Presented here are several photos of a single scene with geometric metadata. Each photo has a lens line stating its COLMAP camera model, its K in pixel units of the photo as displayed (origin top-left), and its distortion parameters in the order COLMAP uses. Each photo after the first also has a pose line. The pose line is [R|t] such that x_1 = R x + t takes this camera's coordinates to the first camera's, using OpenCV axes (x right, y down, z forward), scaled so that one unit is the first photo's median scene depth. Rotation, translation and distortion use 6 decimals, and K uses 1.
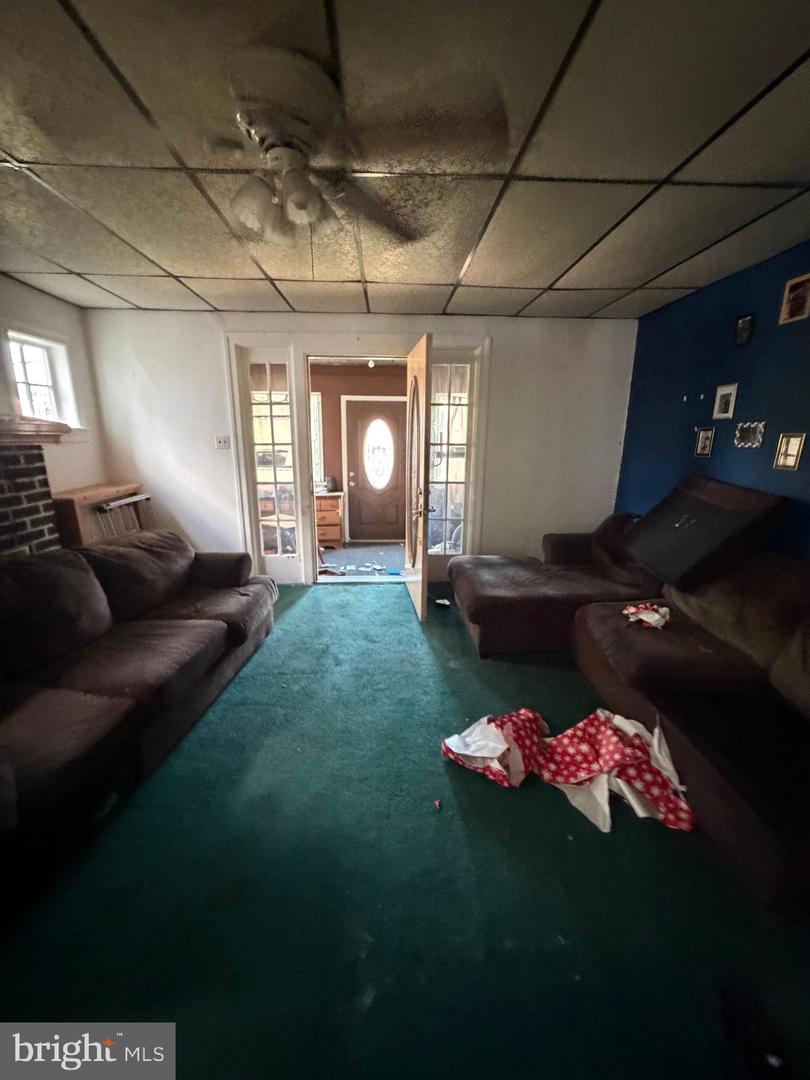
lens RADIAL K [[424.7, 0, 405.0], [0, 424.7, 540.0], [0, 0, 1]] dist [-0.000479, 0.000019]
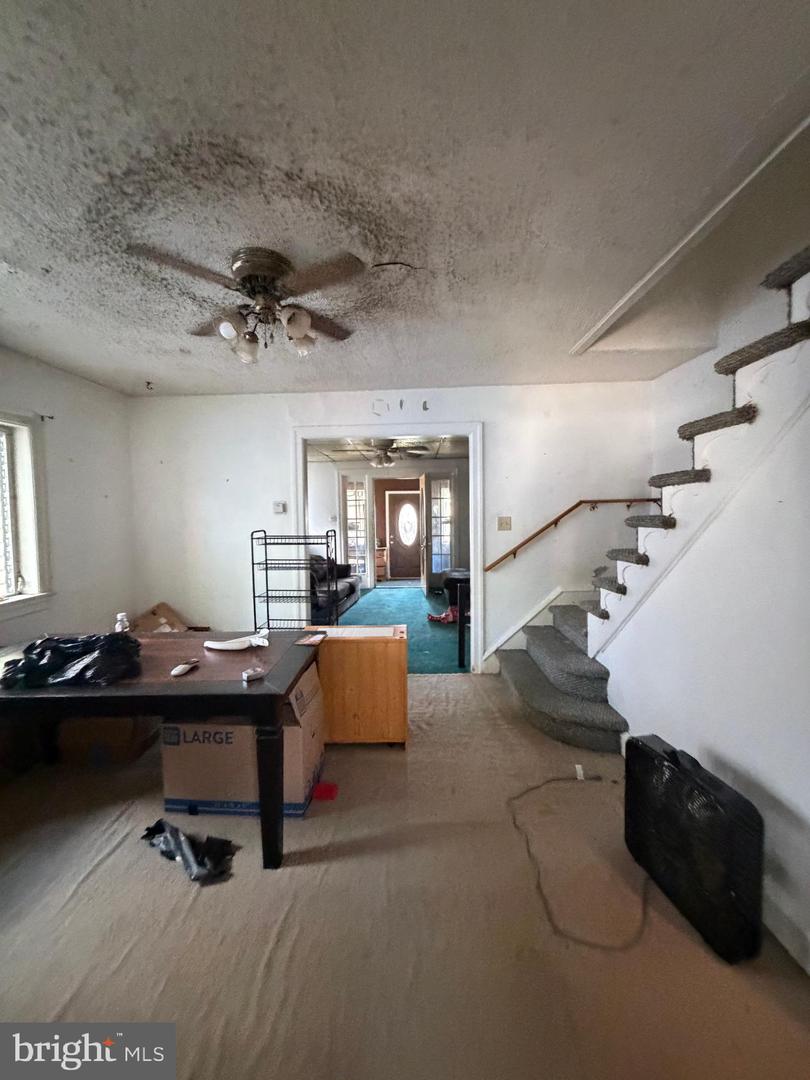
lens RADIAL K [[424.7, 0, 405.0], [0, 424.7, 540.0], [0, 0, 1]] dist [-0.000479, 0.000019]
pose [[0.996914, -0.017258, -0.076587, 0.076765], [0.003324, 0.983943, -0.178452, 0.223982], [0.078437, 0.177646, 0.980964, -0.901461]]
